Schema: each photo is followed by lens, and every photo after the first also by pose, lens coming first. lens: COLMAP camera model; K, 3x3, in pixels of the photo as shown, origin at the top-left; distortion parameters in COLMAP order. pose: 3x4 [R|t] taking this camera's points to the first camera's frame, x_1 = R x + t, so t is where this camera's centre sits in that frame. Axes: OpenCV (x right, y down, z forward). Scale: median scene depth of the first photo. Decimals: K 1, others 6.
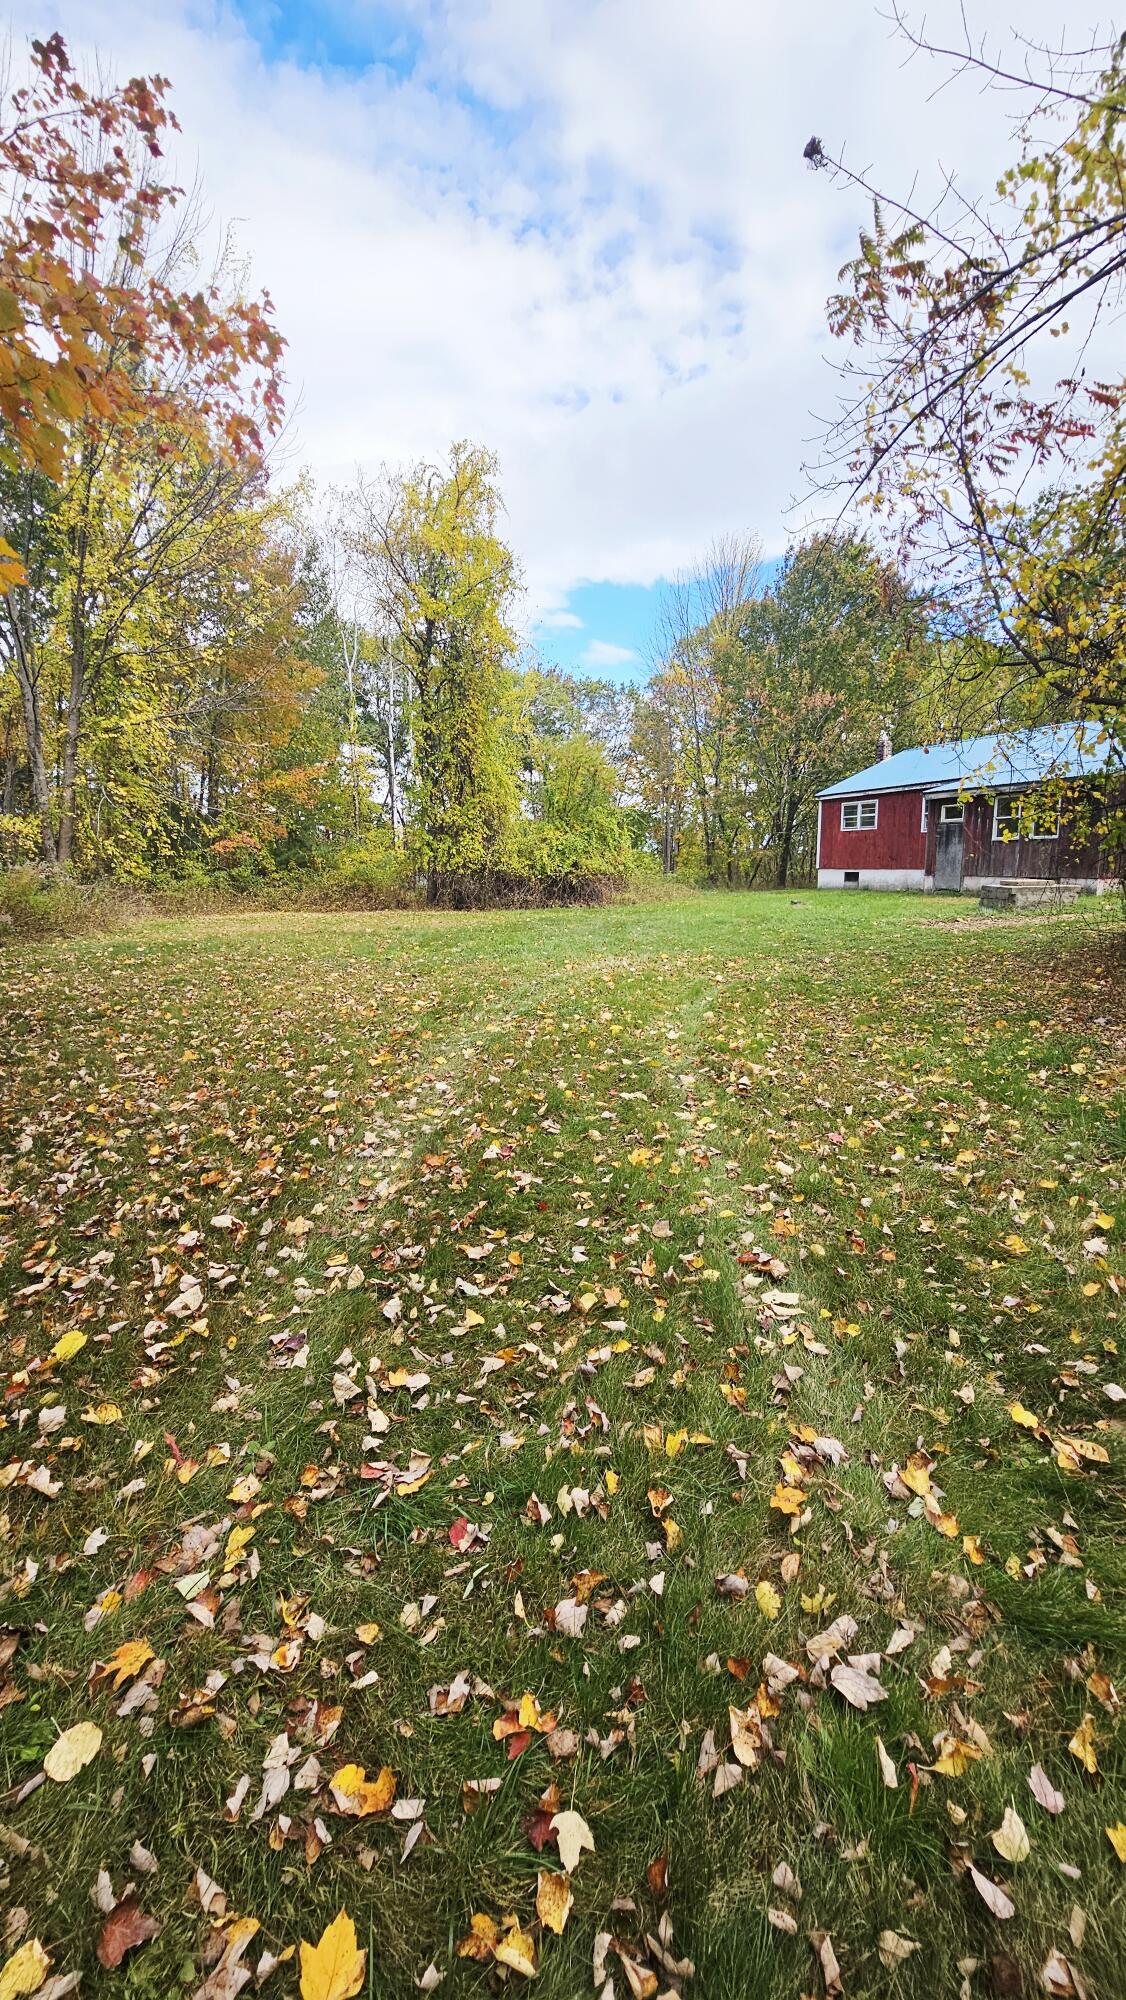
lens RADIAL K [[817.6, 0, 568.4], [0, 817.6, 997.0], [0, 0, 1]] dist [-0.000815, -0.000013]
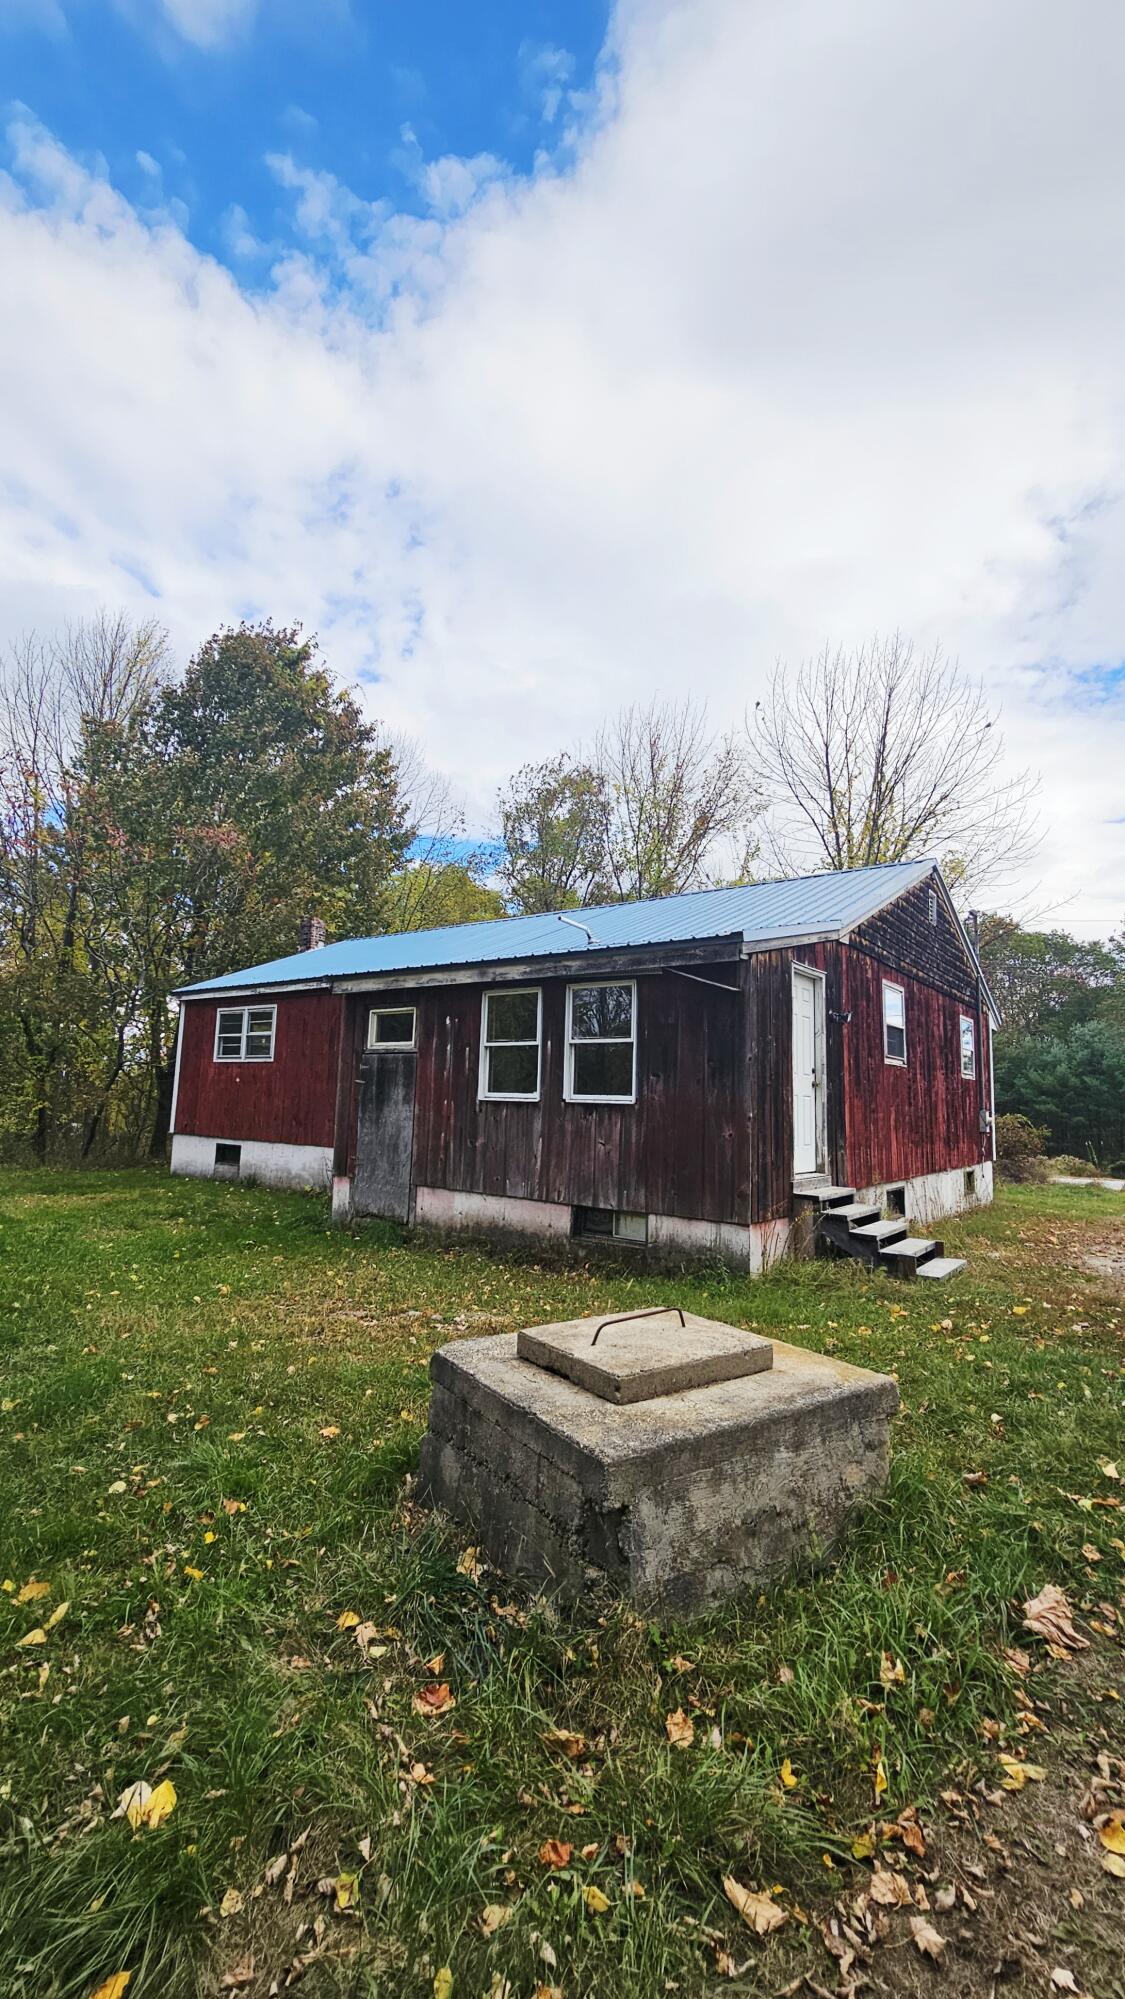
lens RADIAL K [[817.2, 0, 564.5], [0, 817.2, 997.4], [0, 0, 1]] dist [-0.000815, -0.000013]
pose [[0.841102, 0.110291, 0.529512, 0.252827], [0.045585, 0.961052, -0.272584, -0.097190], [-0.538952, 0.253409, 0.803315, 0.484272]]
